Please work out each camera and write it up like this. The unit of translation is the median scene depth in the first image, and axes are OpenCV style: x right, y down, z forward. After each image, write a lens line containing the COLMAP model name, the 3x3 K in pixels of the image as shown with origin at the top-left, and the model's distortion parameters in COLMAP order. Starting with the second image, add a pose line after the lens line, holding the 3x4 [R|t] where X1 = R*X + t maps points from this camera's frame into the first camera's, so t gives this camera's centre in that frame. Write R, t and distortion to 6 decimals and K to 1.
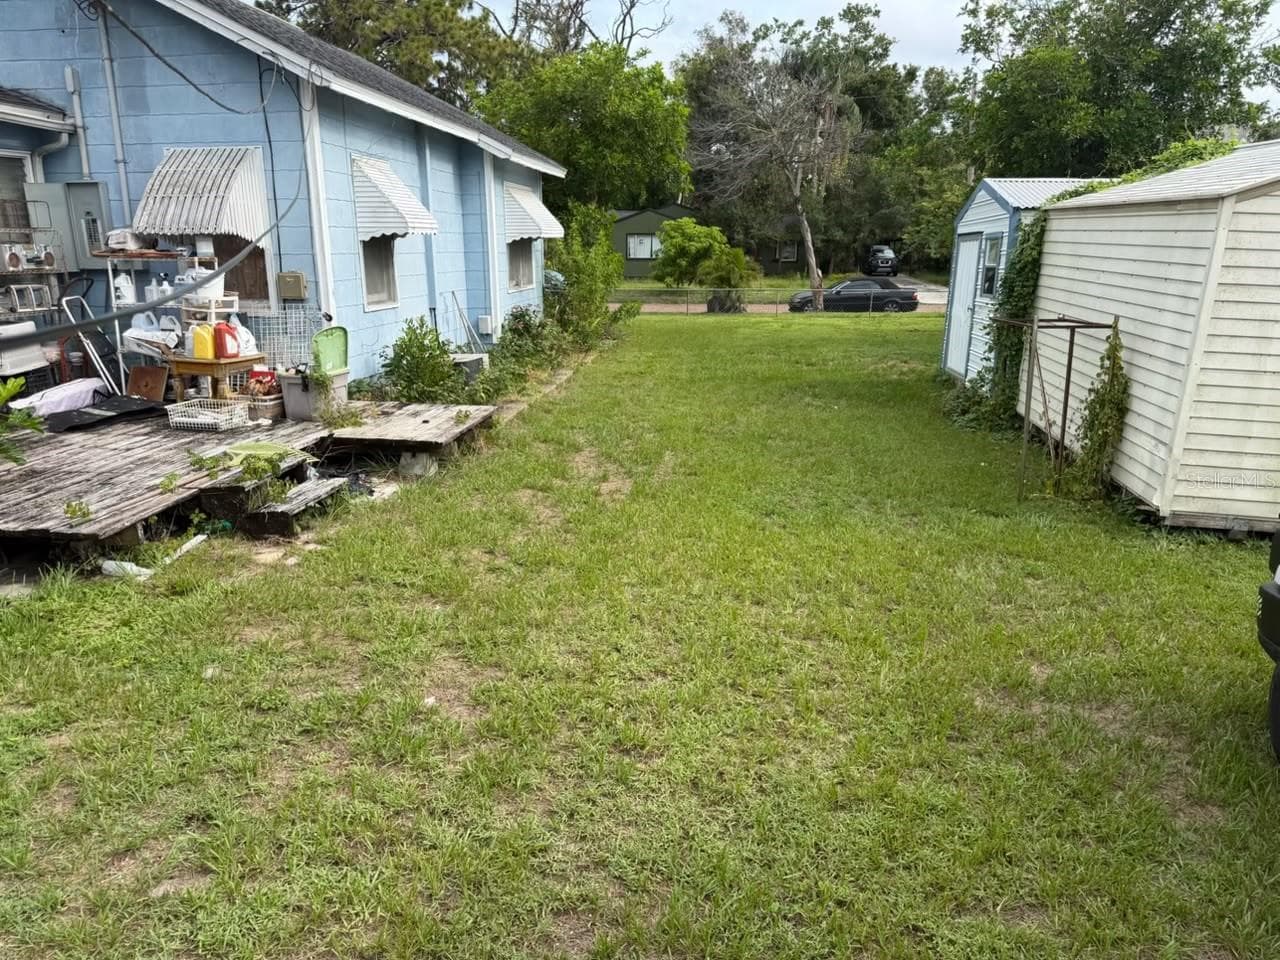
lens RADIAL K [[901.0, 0, 640.2], [0, 901.0, 488.8], [0, 0, 1]] dist [0.072439, -0.092504]
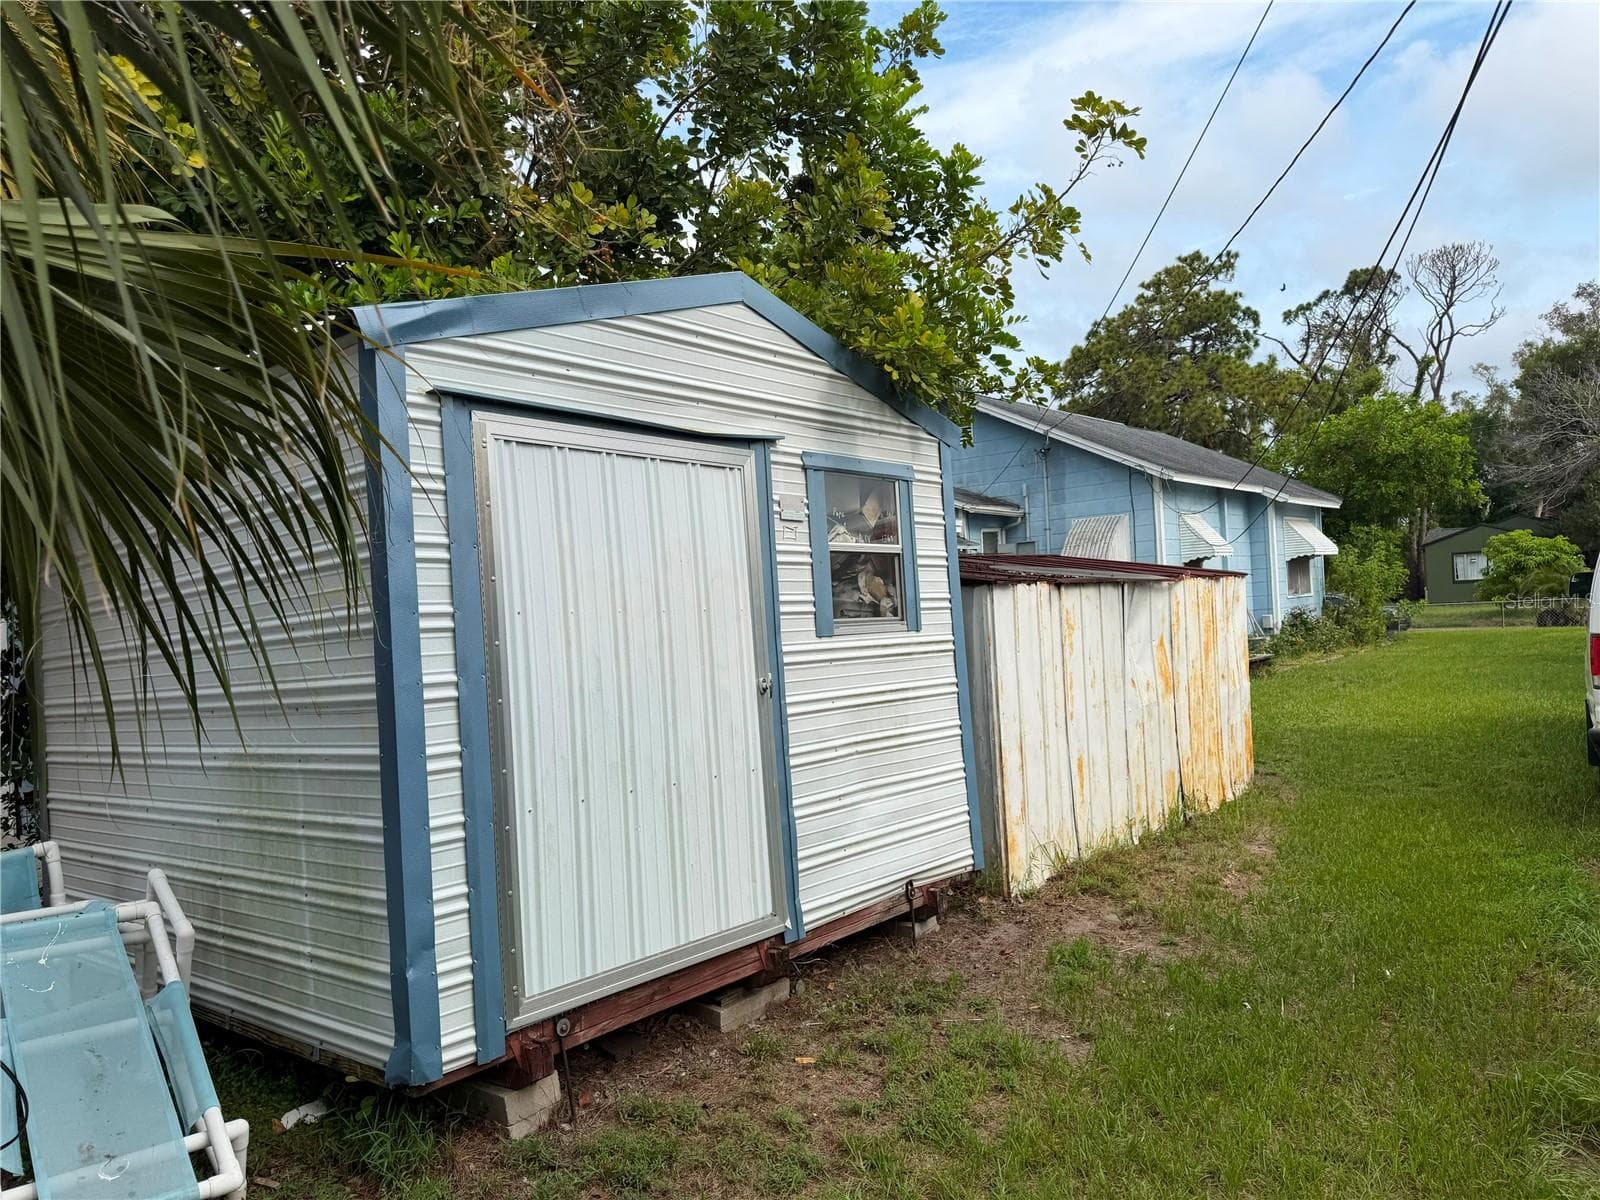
lens RADIAL K [[1126.2, 0, 785.5], [0, 1126.2, 601.0], [0, 0, 1]] dist [0.072439, -0.092504]
pose [[0.841784, -0.051770, -0.537326, 0.120862], [-0.086088, 0.969777, -0.228303, 0.216069], [0.532906, 0.238439, 0.811886, -0.685317]]
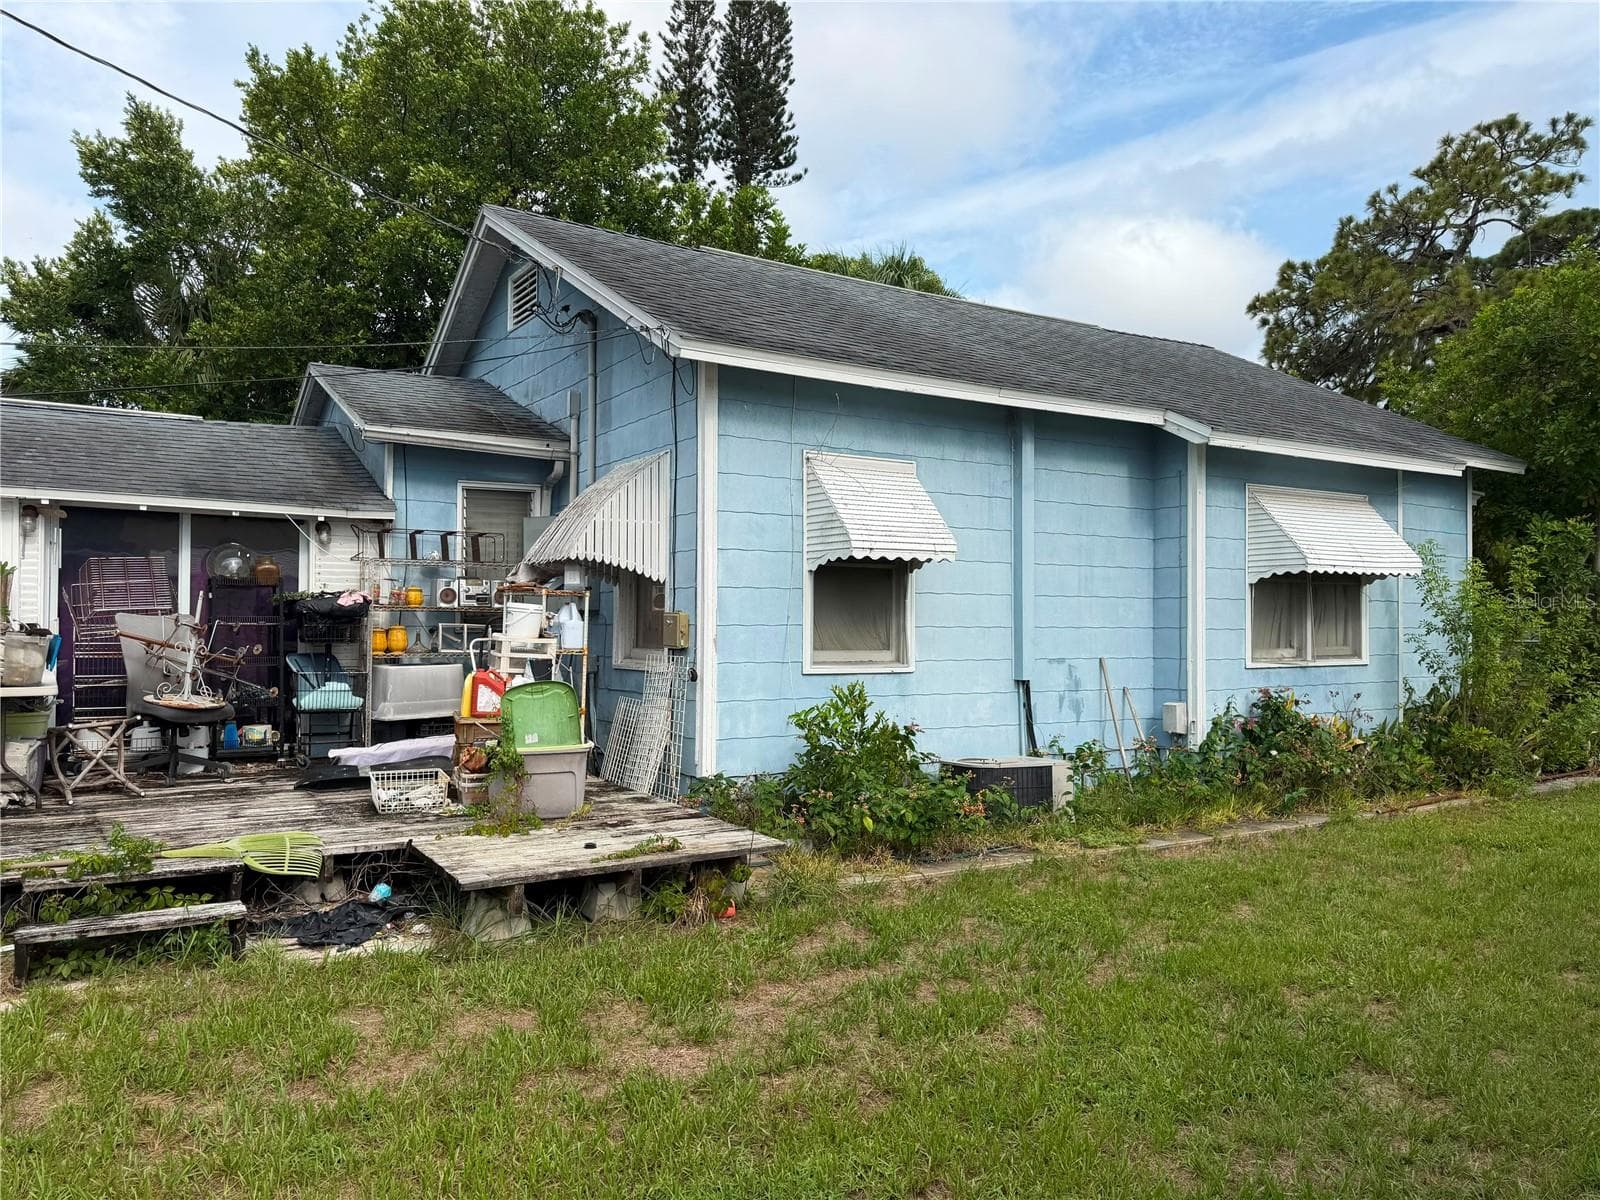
lens RADIAL K [[1126.2, 0, 802.1], [0, 1126.2, 596.0], [0, 0, 1]] dist [0.072439, -0.092504]
pose [[0.622366, -0.012769, -0.782622, 0.240074], [-0.213322, 0.959250, -0.185292, -0.071088], [0.753096, 0.282269, 0.594281, 0.360839]]
